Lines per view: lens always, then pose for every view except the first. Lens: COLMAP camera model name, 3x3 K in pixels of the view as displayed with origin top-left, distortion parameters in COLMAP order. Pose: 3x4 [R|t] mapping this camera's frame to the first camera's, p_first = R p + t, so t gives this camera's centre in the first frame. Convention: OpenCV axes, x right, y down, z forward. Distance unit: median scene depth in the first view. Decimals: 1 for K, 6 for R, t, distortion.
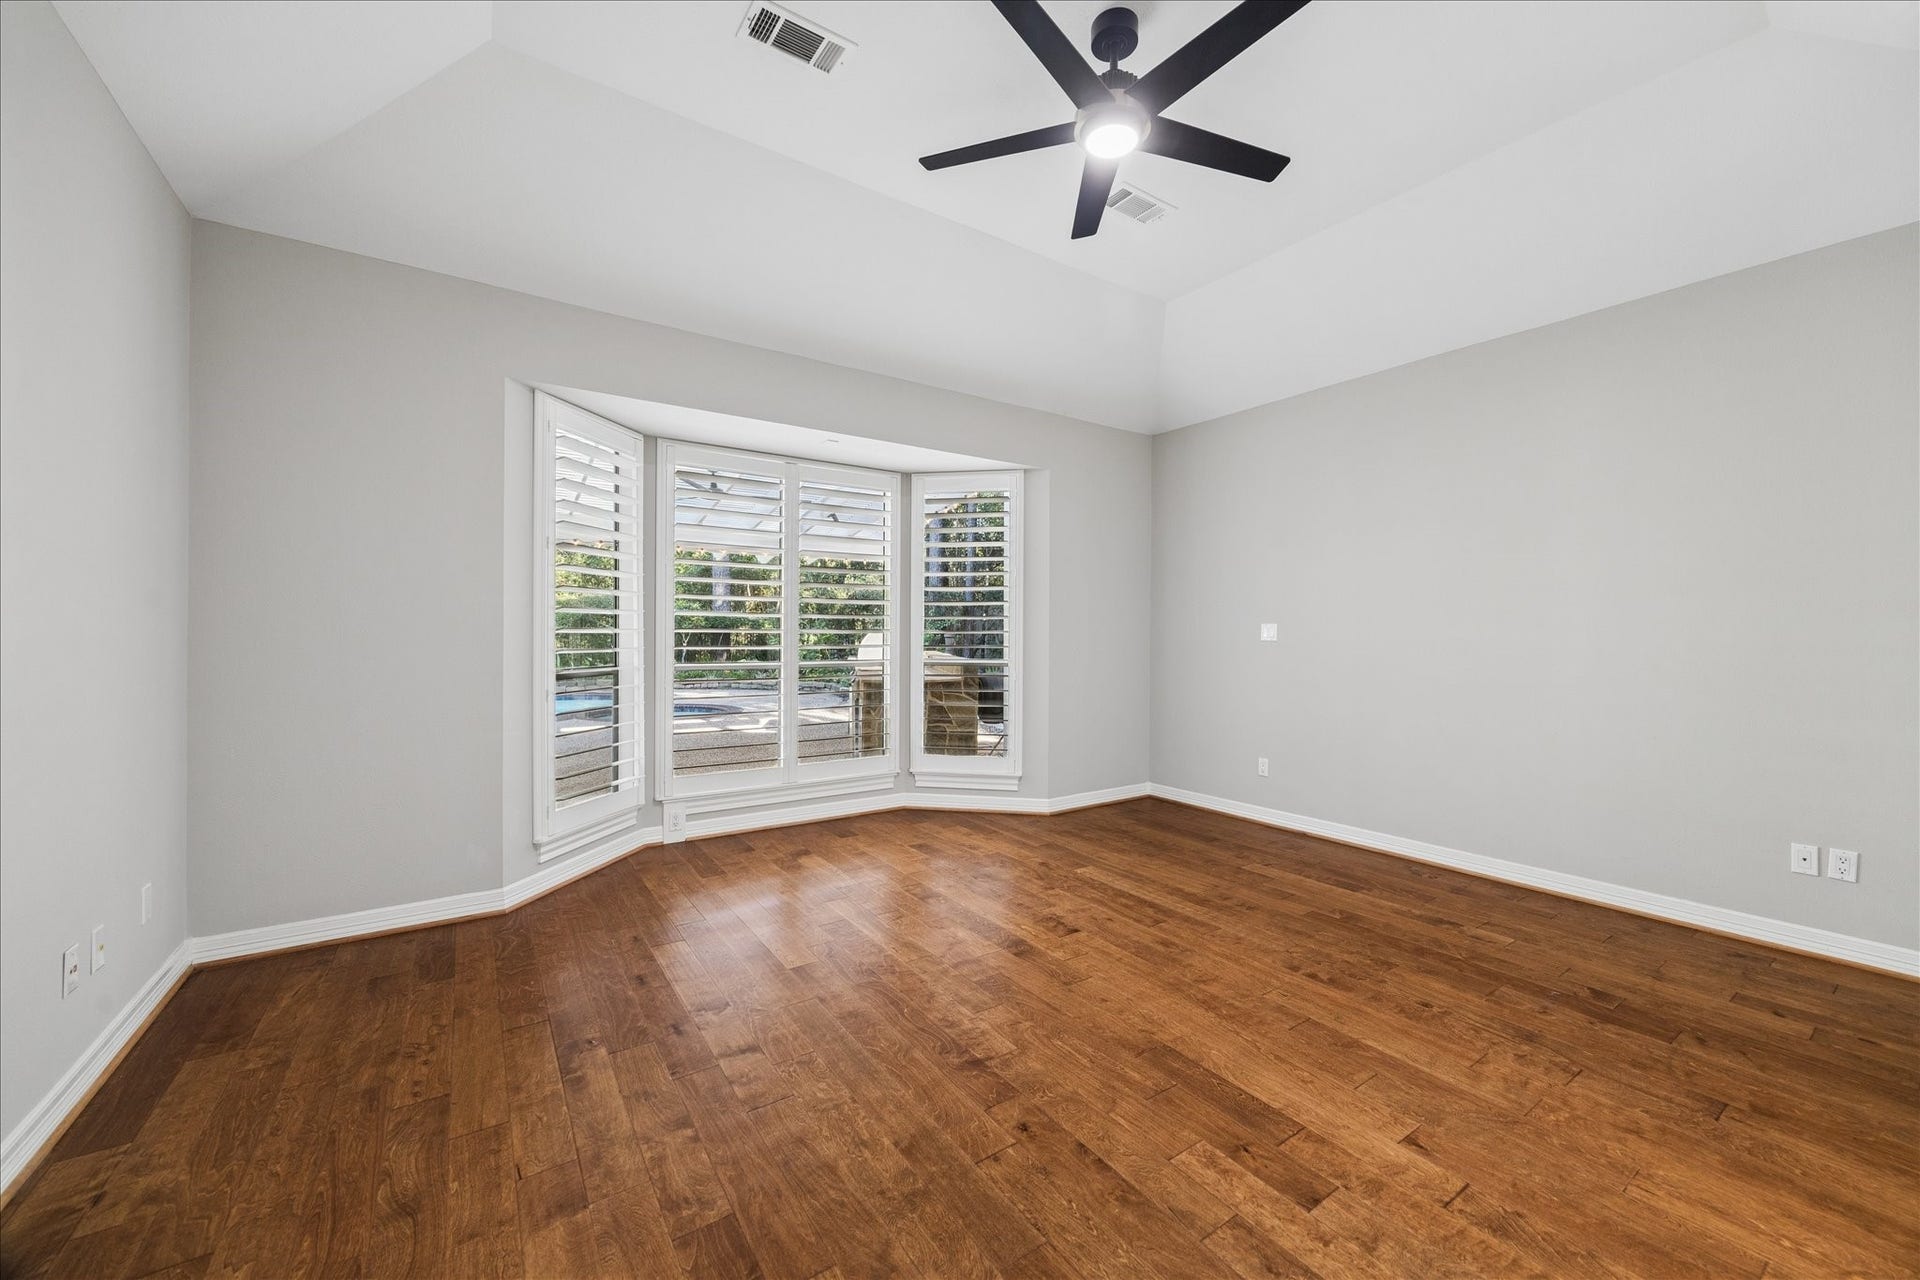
lens RADIAL K [[746.7, 0, 969.9], [0, 746.7, 636.7], [0, 0, 1]] dist [0.001655, 0.000014]
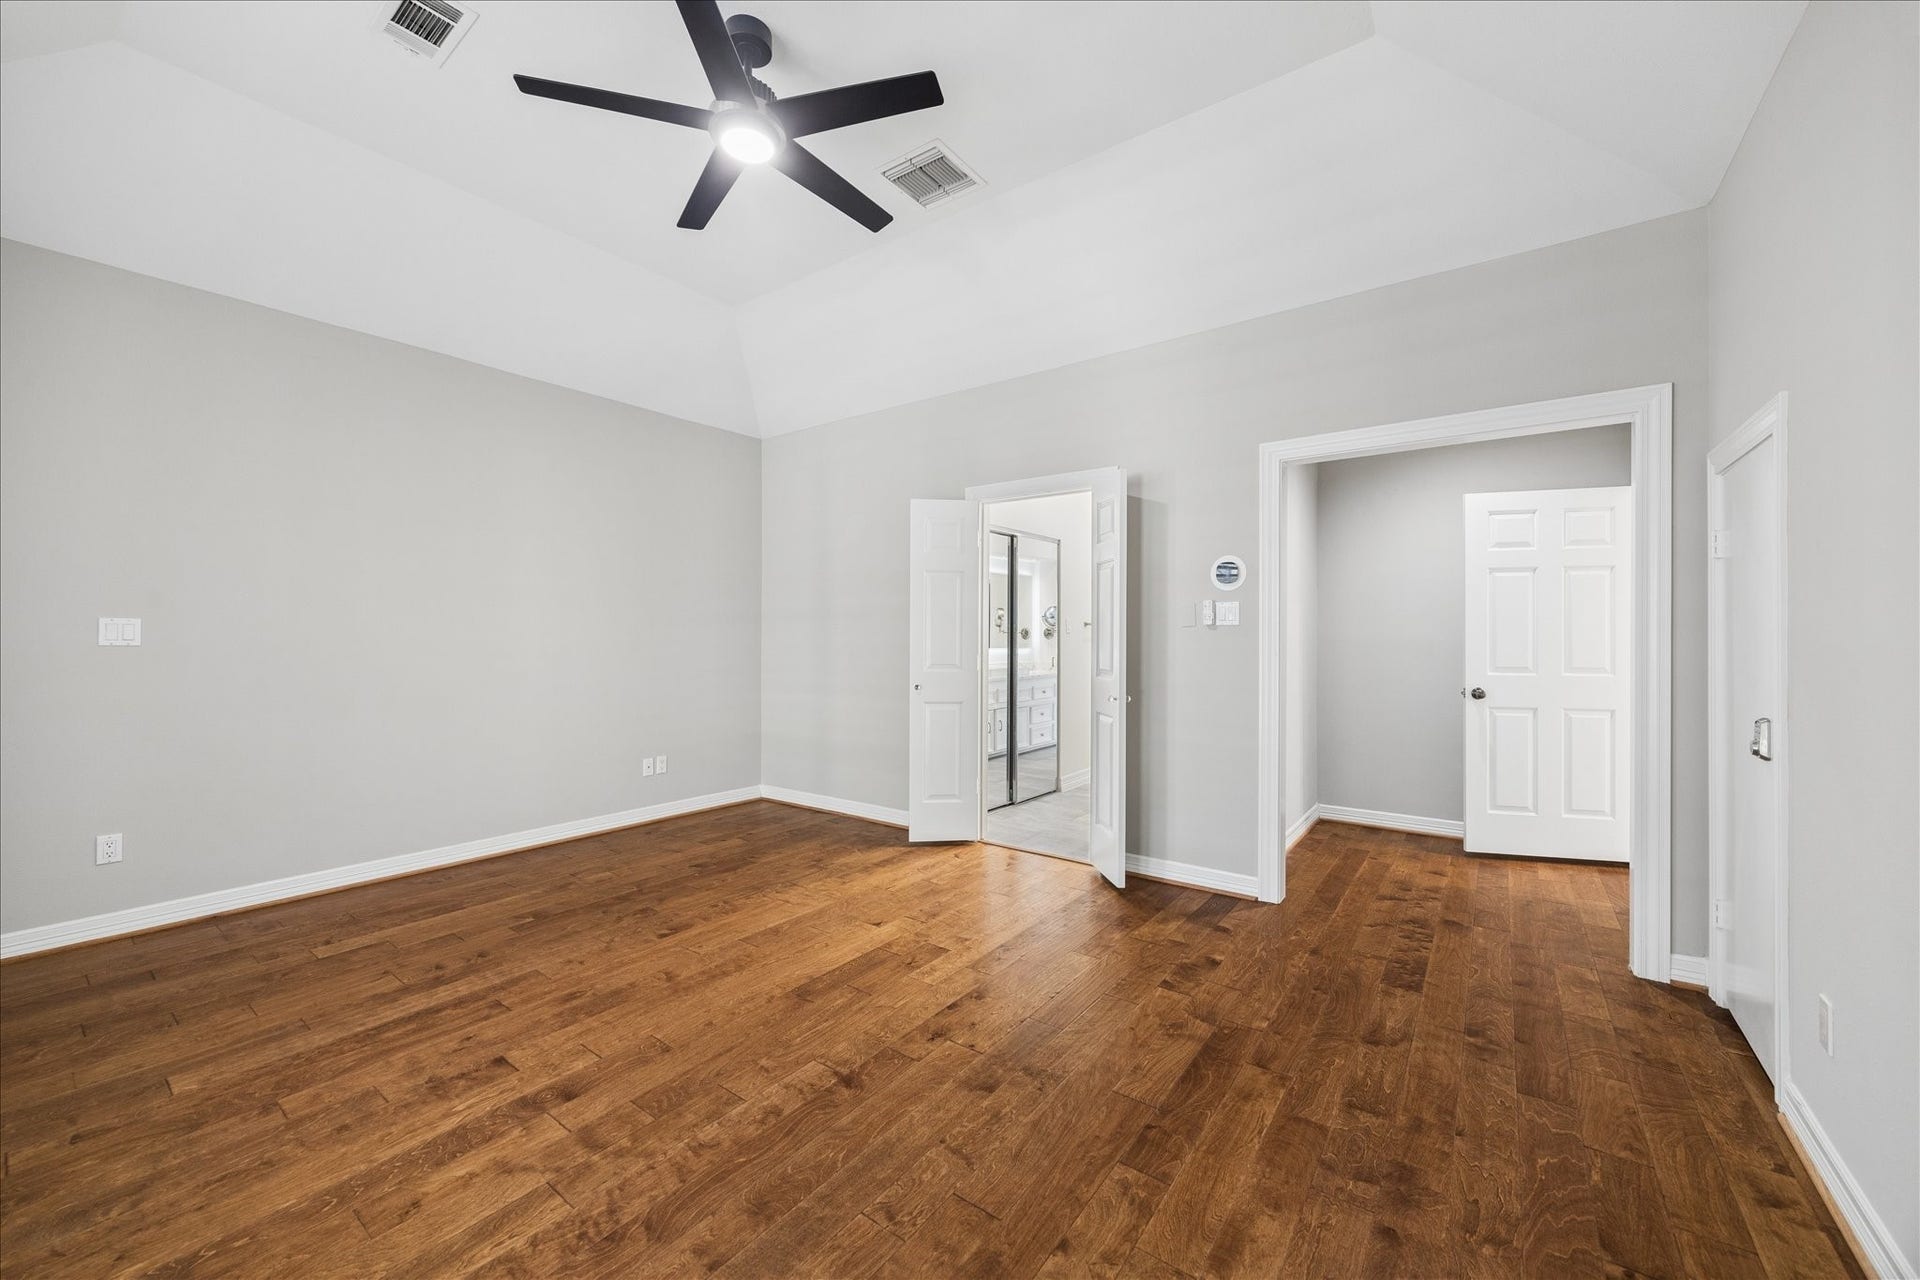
lens RADIAL K [[746.7, 0, 965.7], [0, 746.7, 637.2], [0, 0, 1]] dist [0.001655, 0.000014]
pose [[-0.350800, -0.002570, 0.936447, -0.732274], [0.000711, 0.999995, 0.003011, -0.003551], [-0.936450, 0.001722, -0.350796, 0.922583]]
